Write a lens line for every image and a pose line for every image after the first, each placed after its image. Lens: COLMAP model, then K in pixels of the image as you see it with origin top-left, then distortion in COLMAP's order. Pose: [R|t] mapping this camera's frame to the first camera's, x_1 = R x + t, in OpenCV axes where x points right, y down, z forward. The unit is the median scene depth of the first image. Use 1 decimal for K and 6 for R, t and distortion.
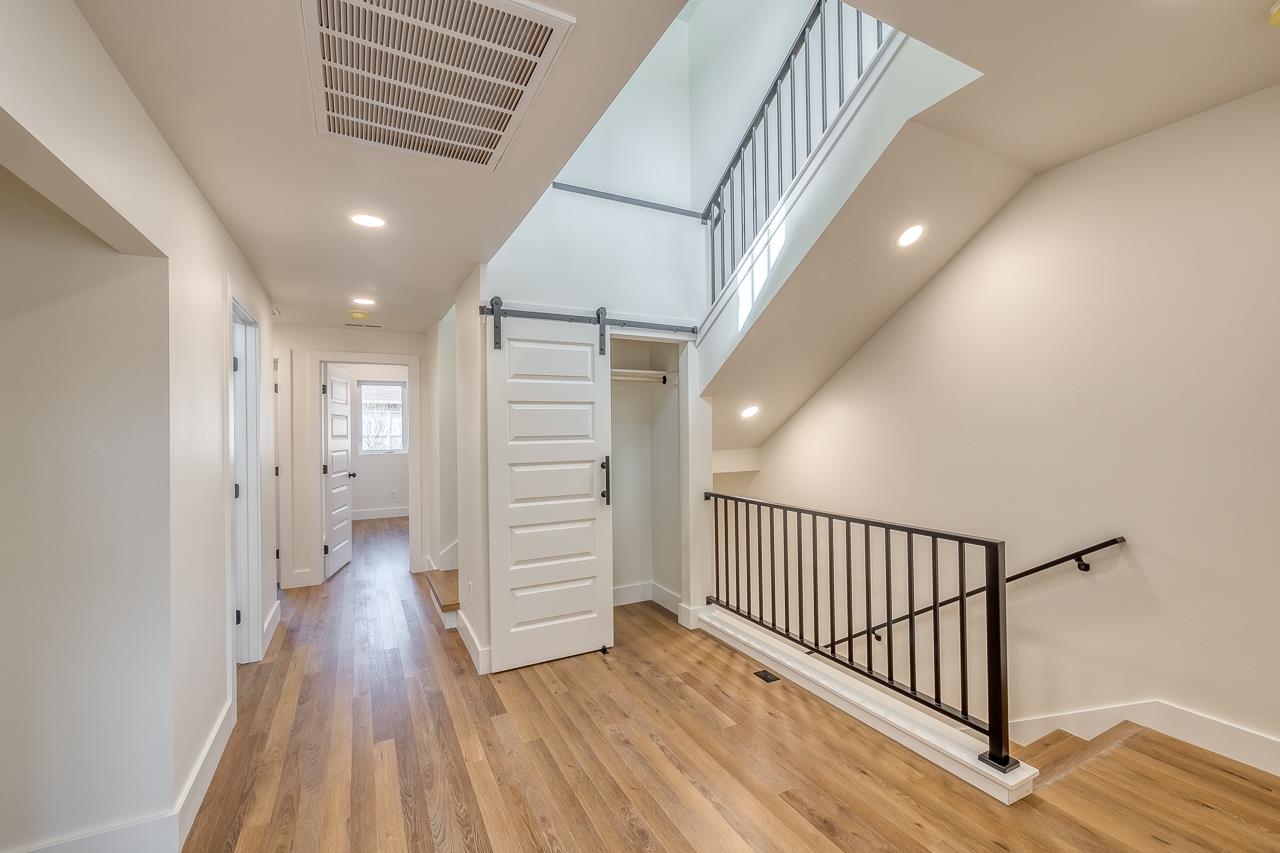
lens RADIAL K [[542.5, 0, 640.2], [0, 542.5, 429.0], [0, 0, 1]] dist [-0.003911, 0.000289]
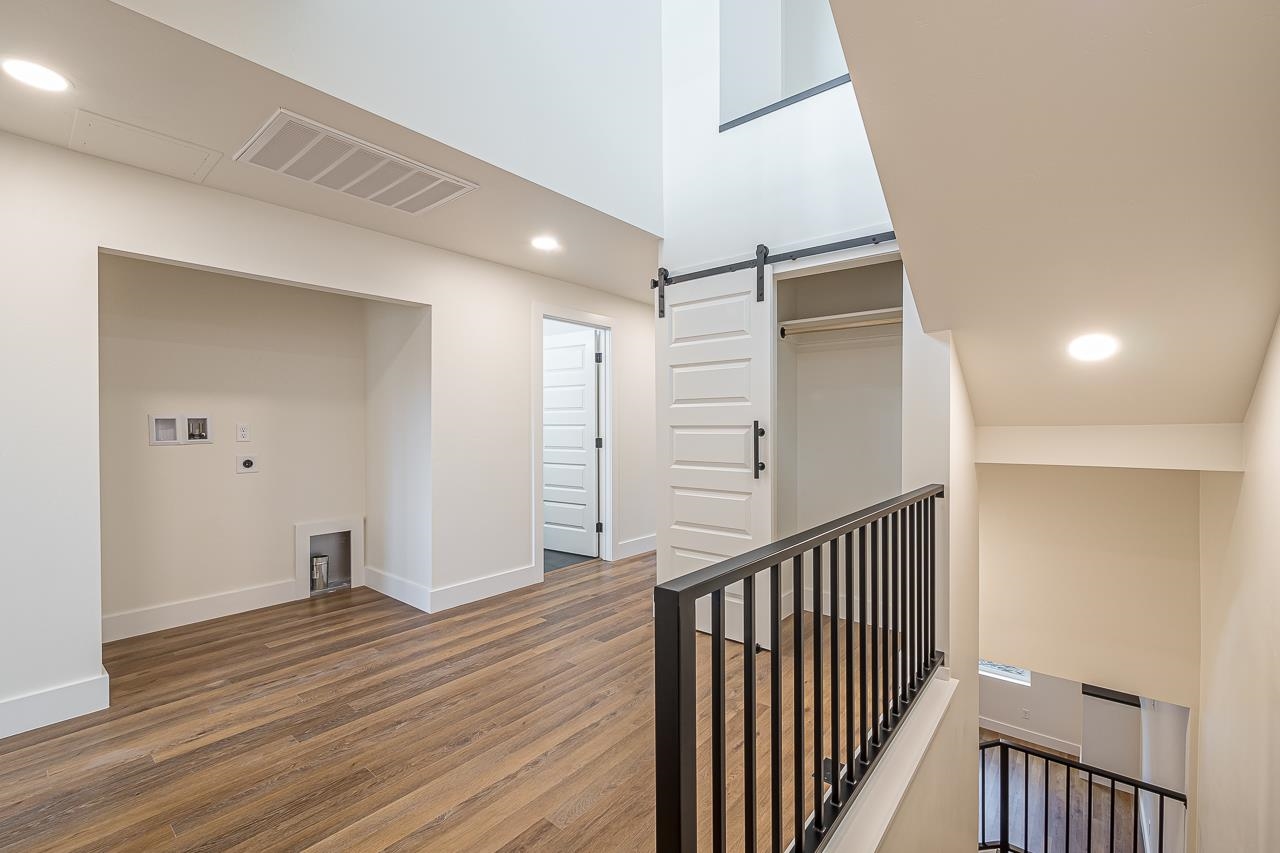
lens RADIAL K [[542.5, 0, 640.2], [0, 542.5, 429.0], [0, 0, 1]] dist [-0.003911, 0.000289]
pose [[0.383750, 0.019101, -0.923239, 0.784095], [0.000299, 0.999783, 0.020809, 0.054340], [0.923437, -0.008262, 0.383662, 0.615062]]
